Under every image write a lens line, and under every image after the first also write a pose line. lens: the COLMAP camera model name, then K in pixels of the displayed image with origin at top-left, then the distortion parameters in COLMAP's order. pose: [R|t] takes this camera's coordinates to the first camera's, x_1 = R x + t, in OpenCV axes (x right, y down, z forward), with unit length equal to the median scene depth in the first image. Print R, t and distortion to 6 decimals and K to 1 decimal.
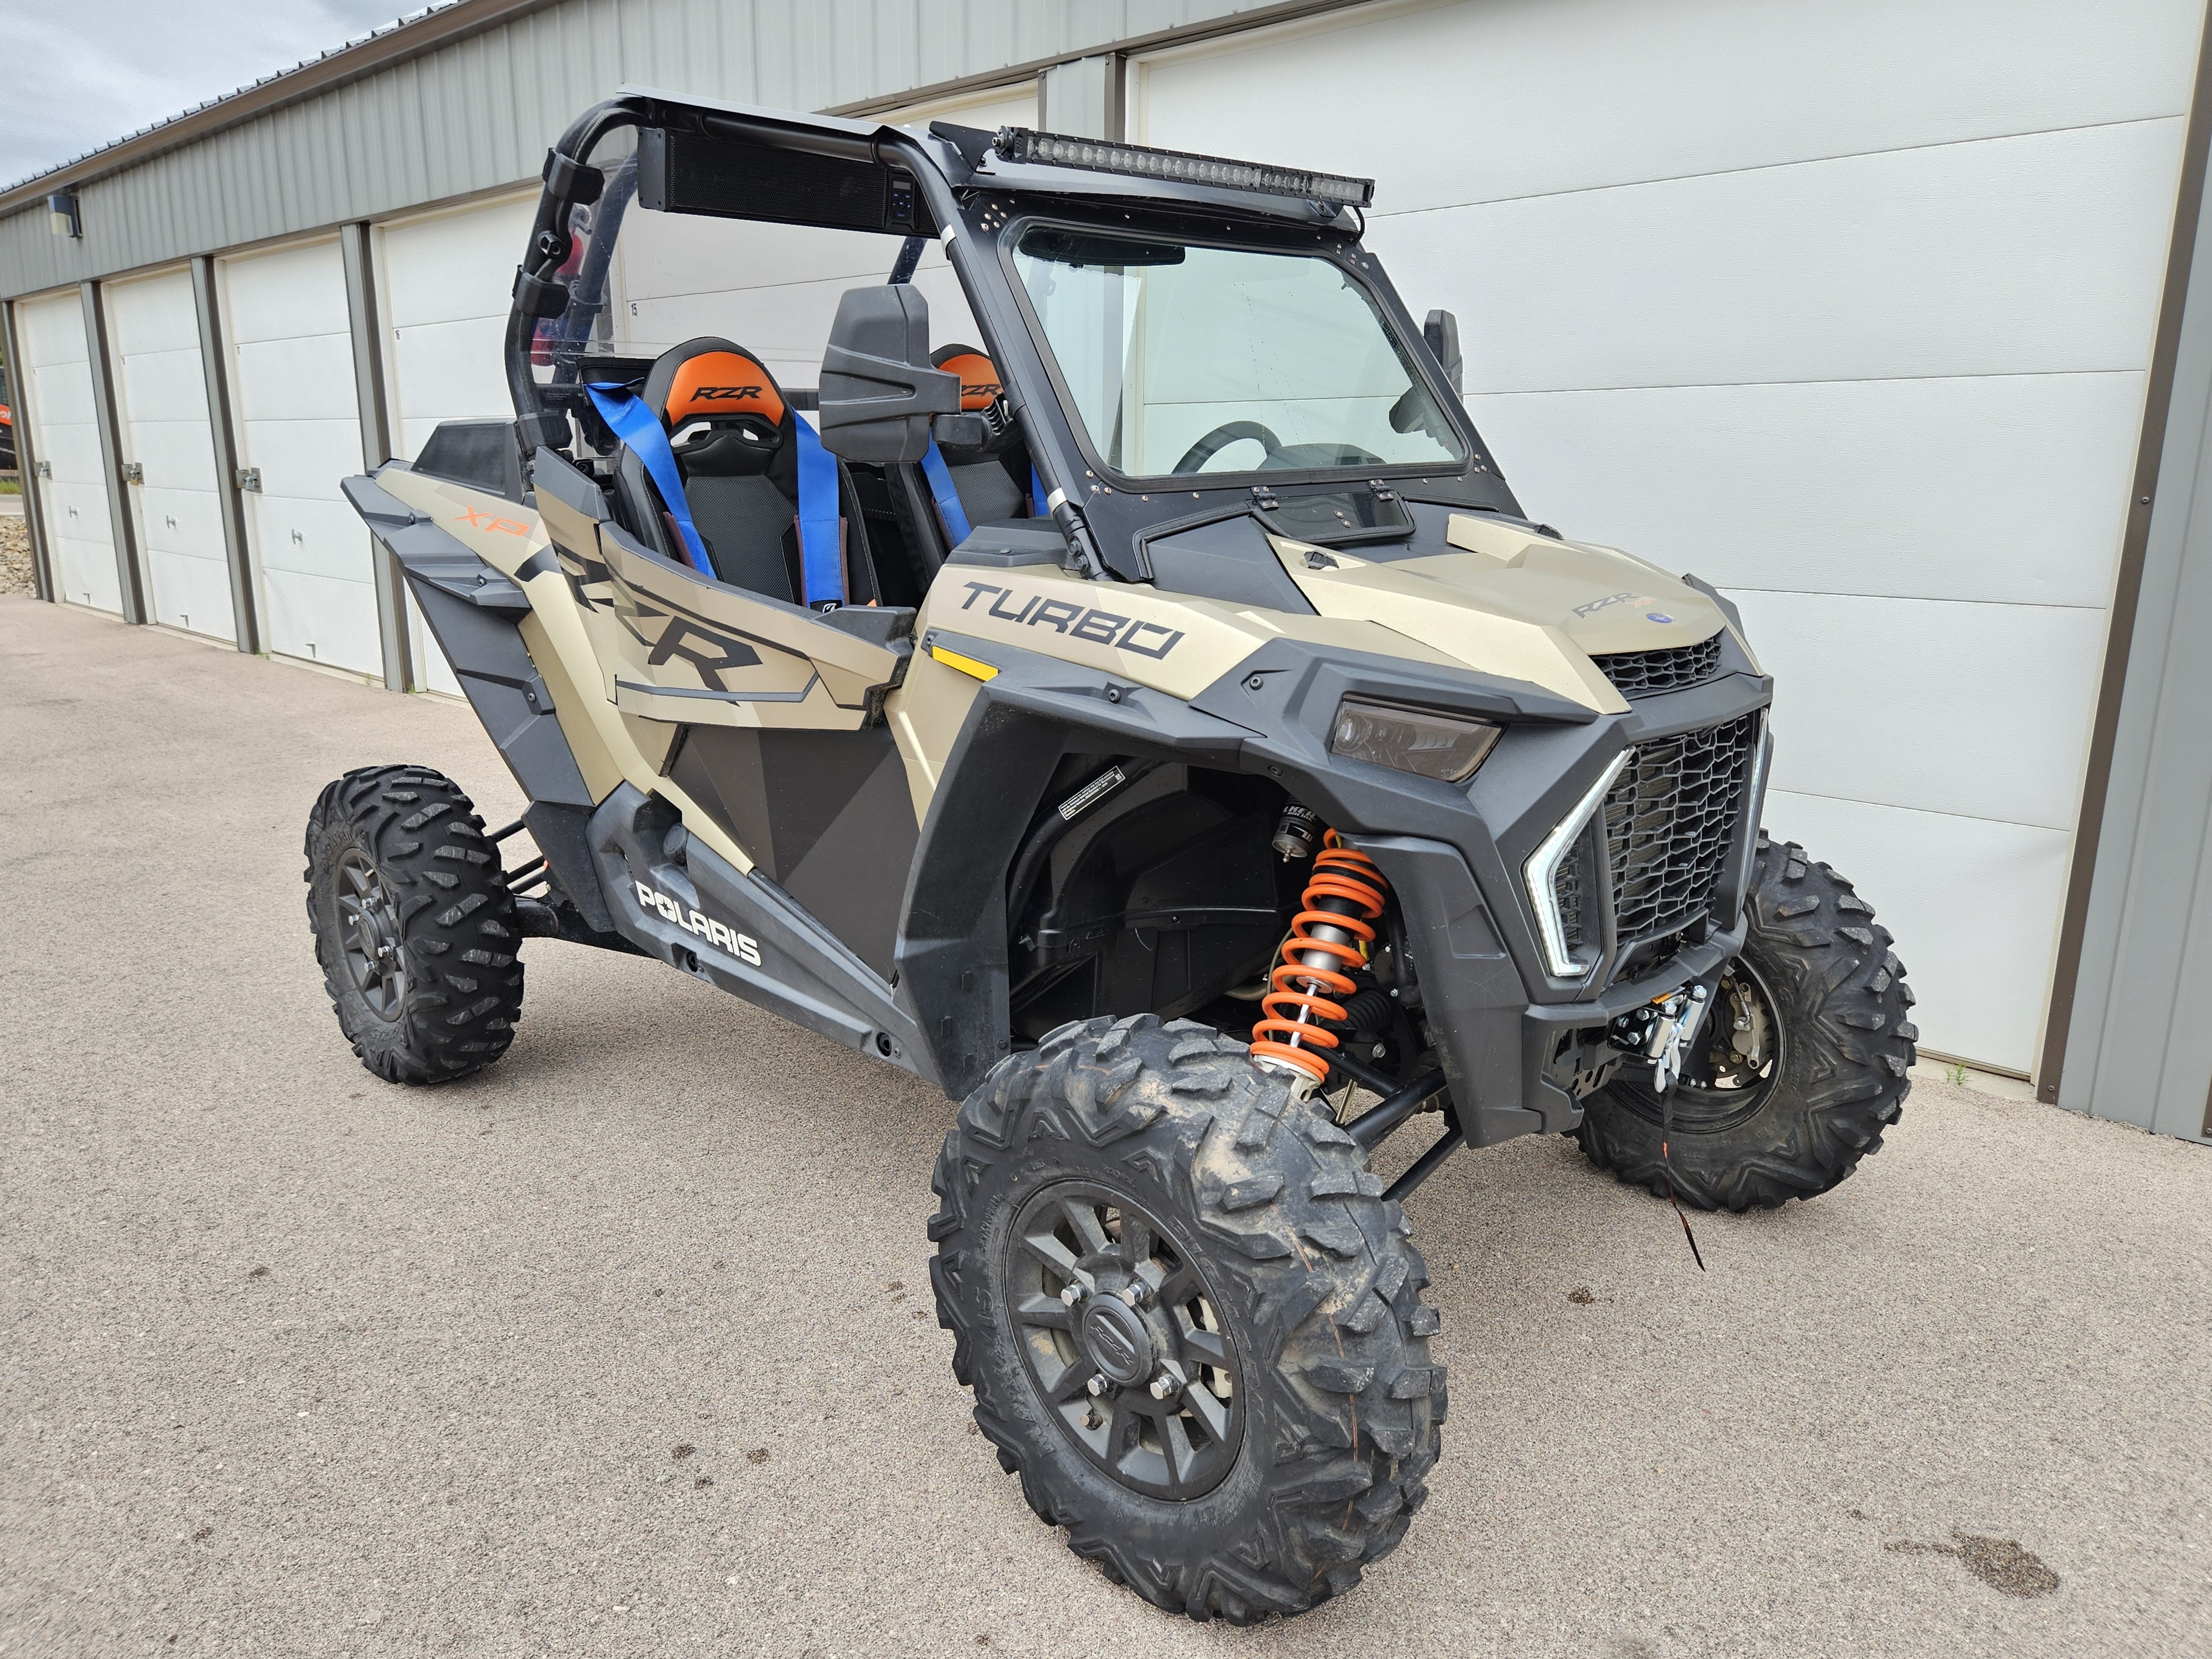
lens RADIAL K [[1615.2, 0, 1093.8], [0, 1615.2, 836.8], [0, 0, 1]] dist [0.078818, -0.105216]
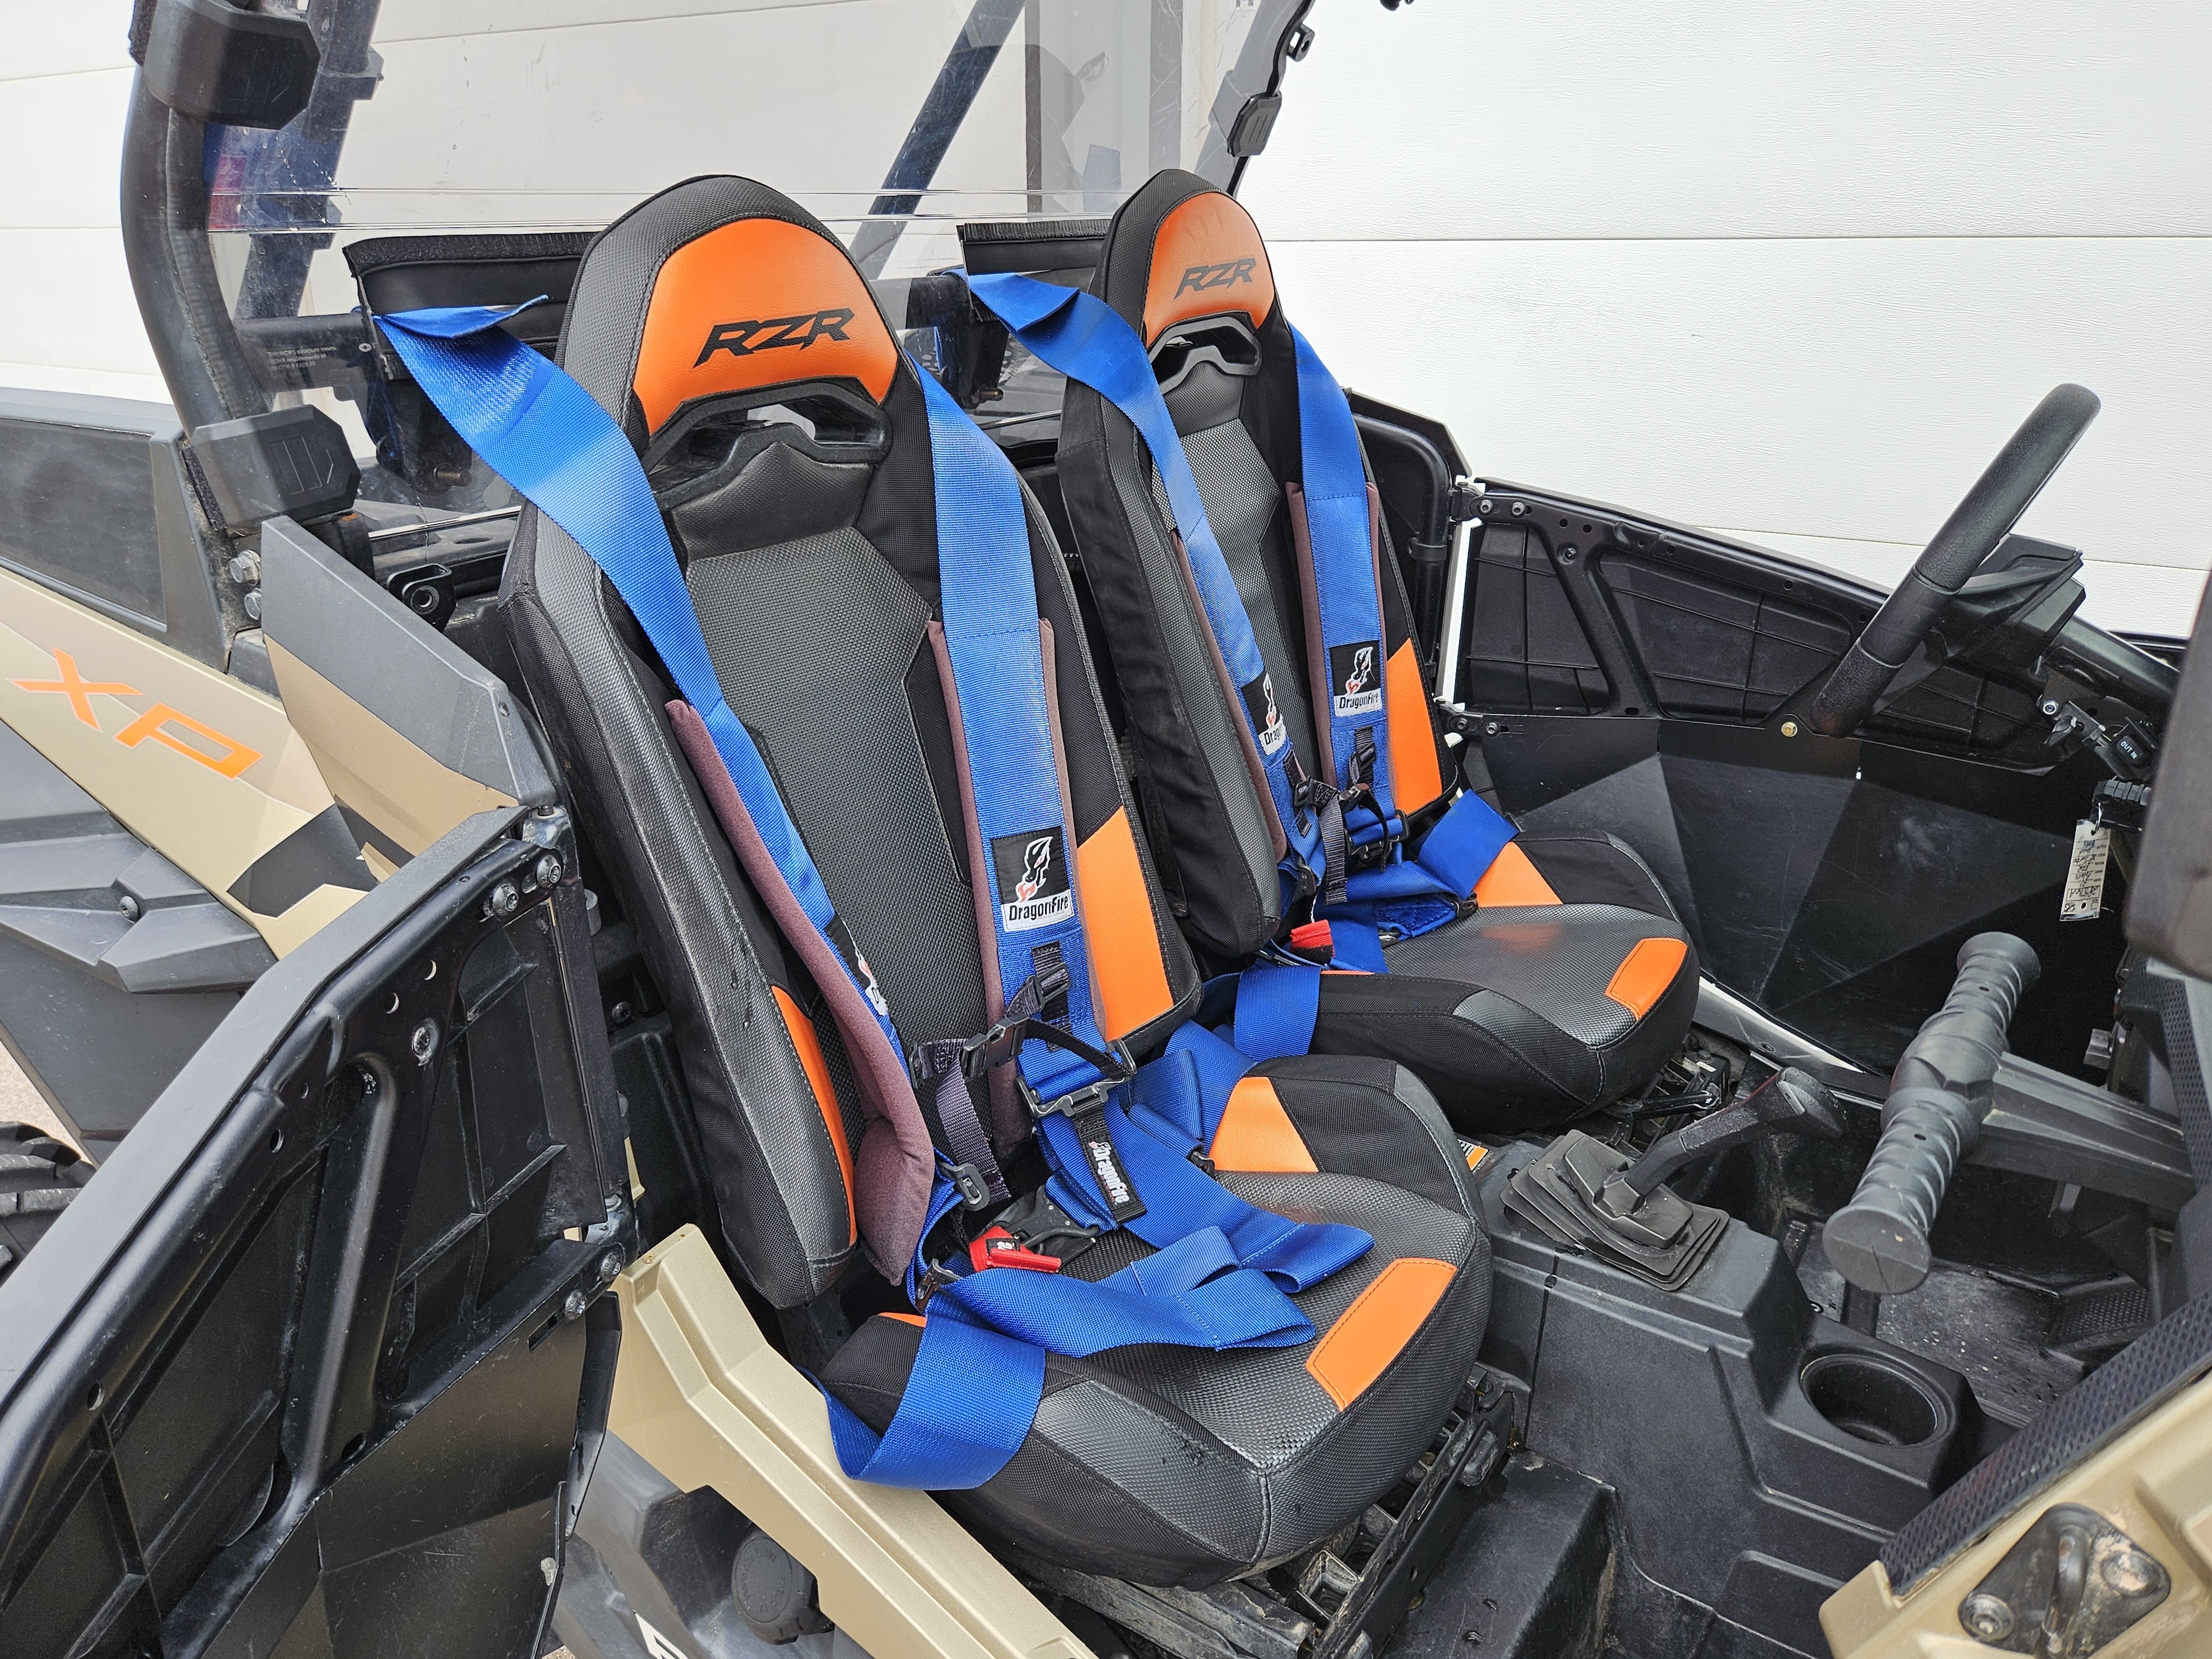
lens RADIAL K [[1615.2, 0, 1093.8], [0, 1615.2, 836.8], [0, 0, 1]] dist [0.078818, -0.105216]
pose [[0.984529, -0.065791, 0.162402, -0.237024], [0.045268, 0.990871, 0.126984, -0.215498], [-0.169274, -0.117667, 0.978520, 0.648440]]
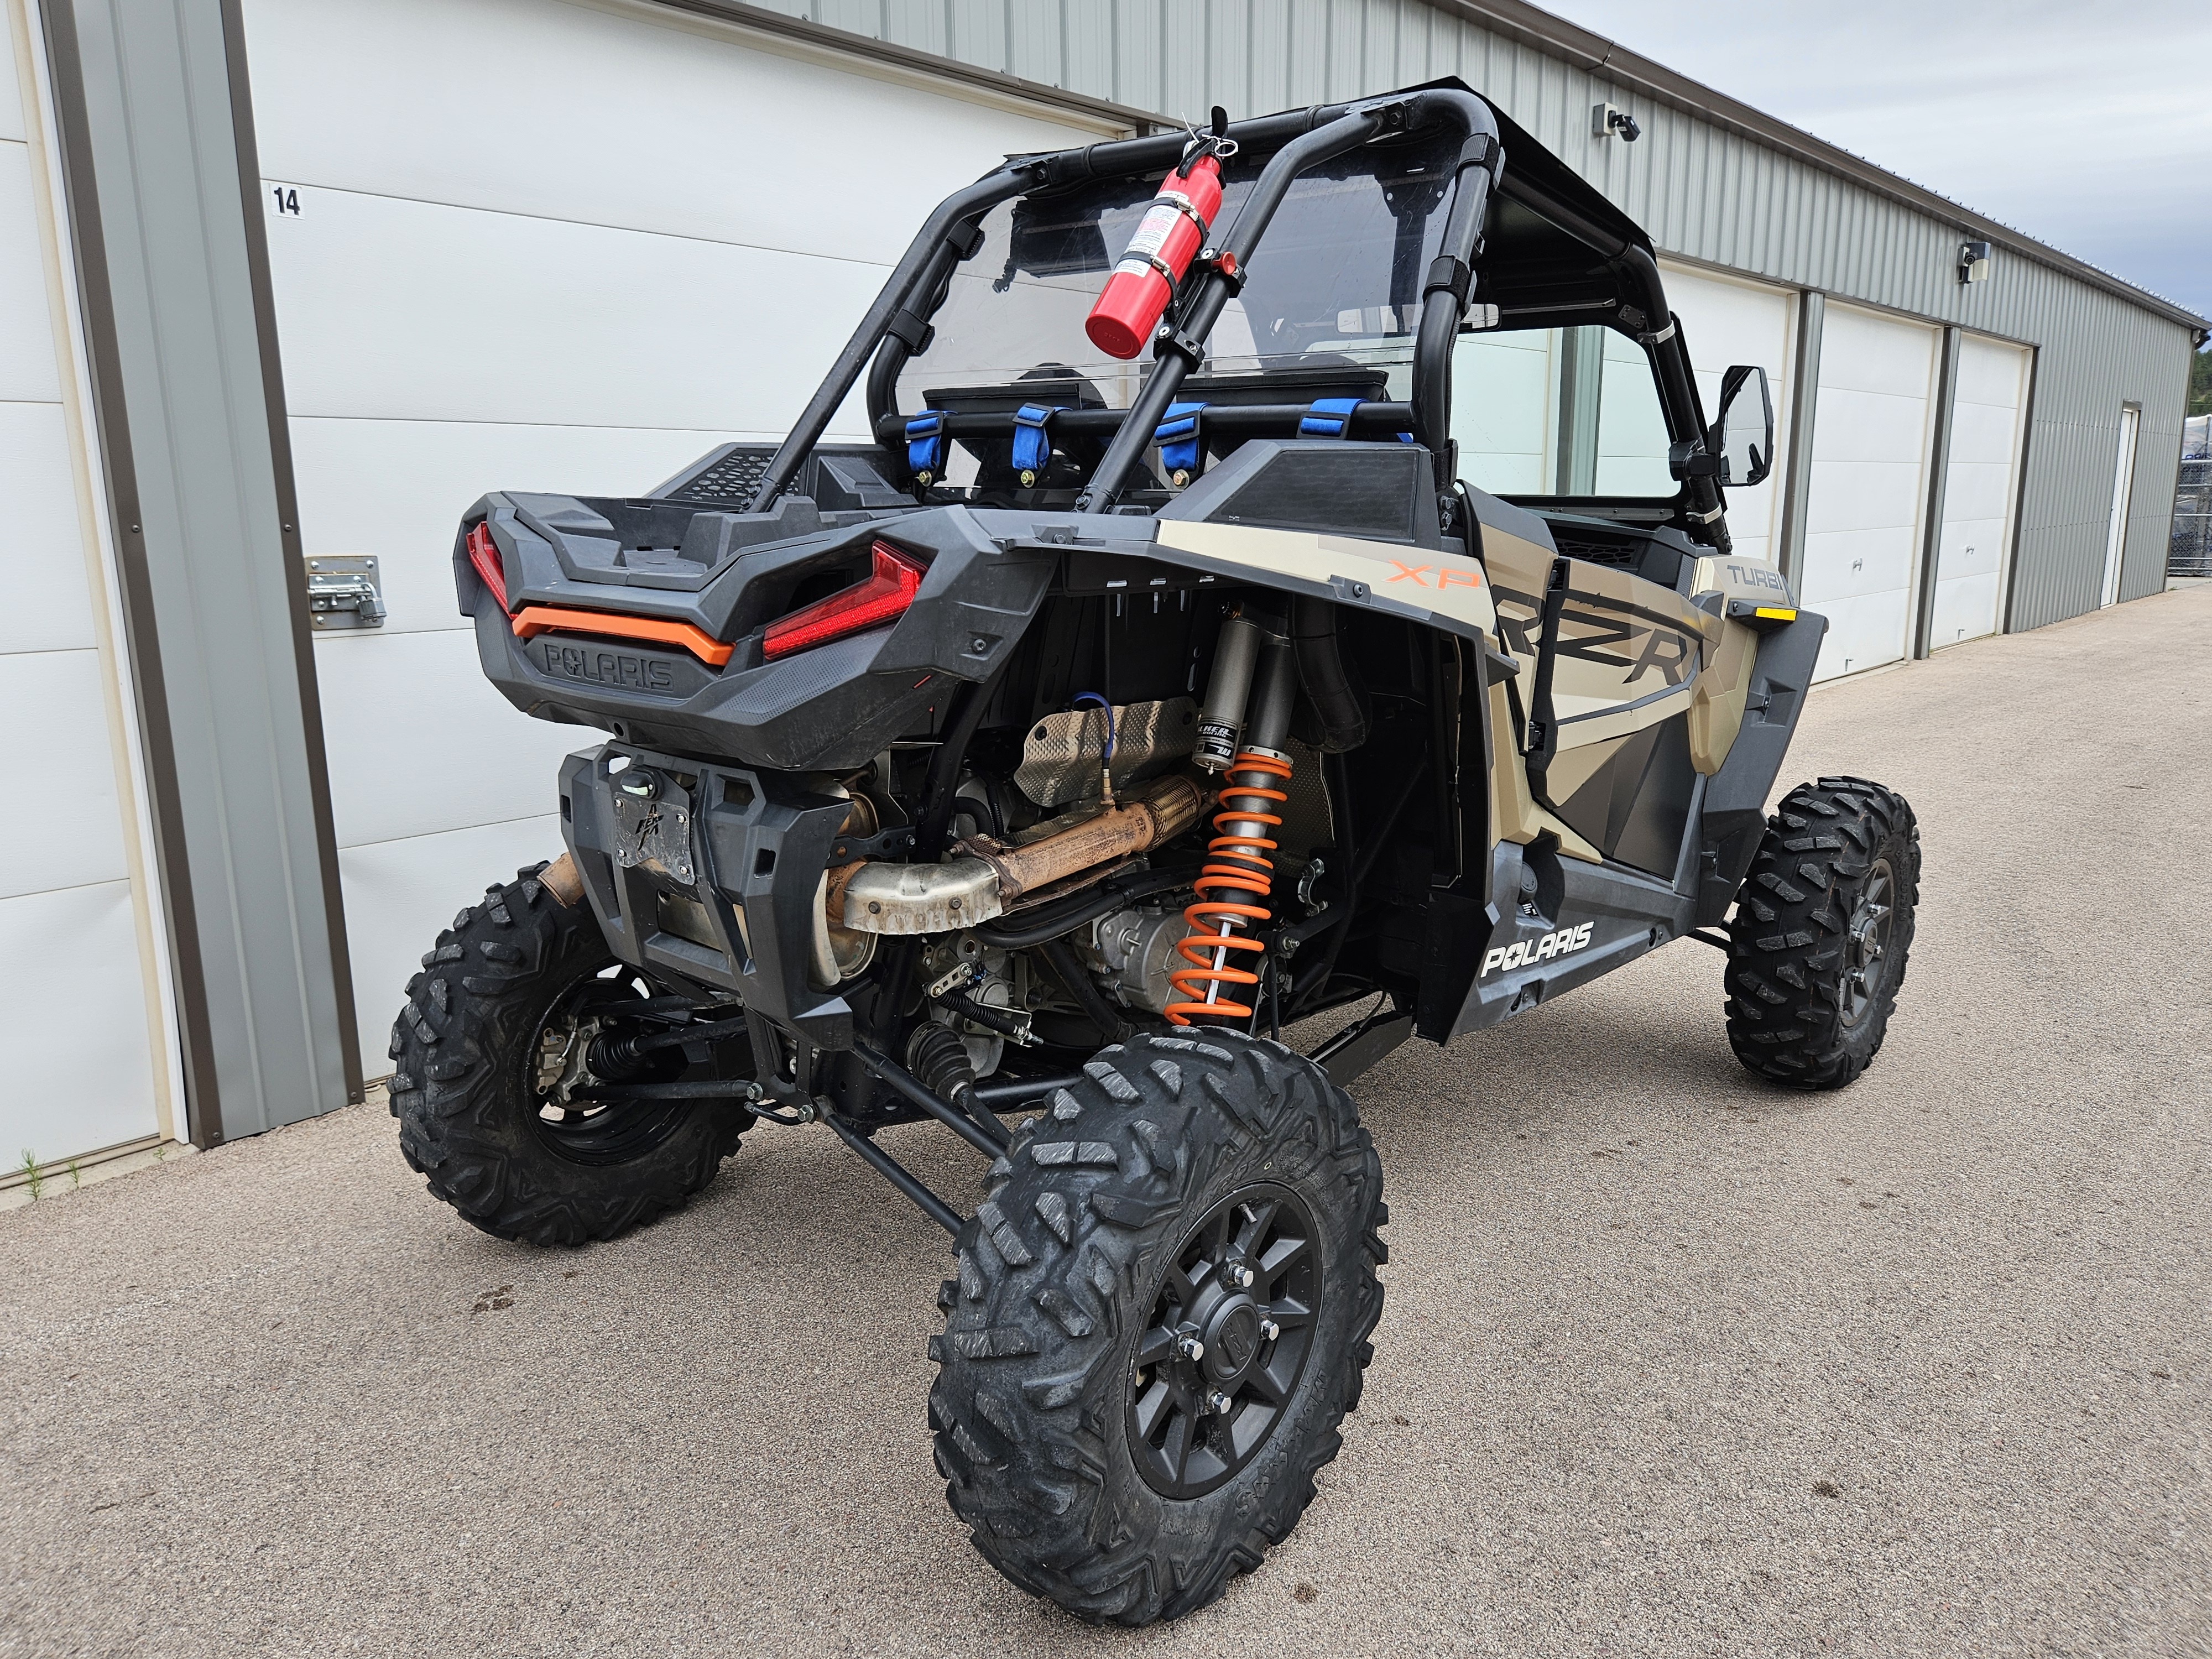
lens RADIAL K [[1615.2, 0, 1093.8], [0, 1615.2, 836.8], [0, 0, 1]] dist [0.078818, -0.105216]
pose [[-0.060686, -0.212199, 0.975340, -1.207348], [0.237743, 0.945947, 0.220596, -0.303434], [-0.969430, 0.245268, -0.006956, 1.270877]]
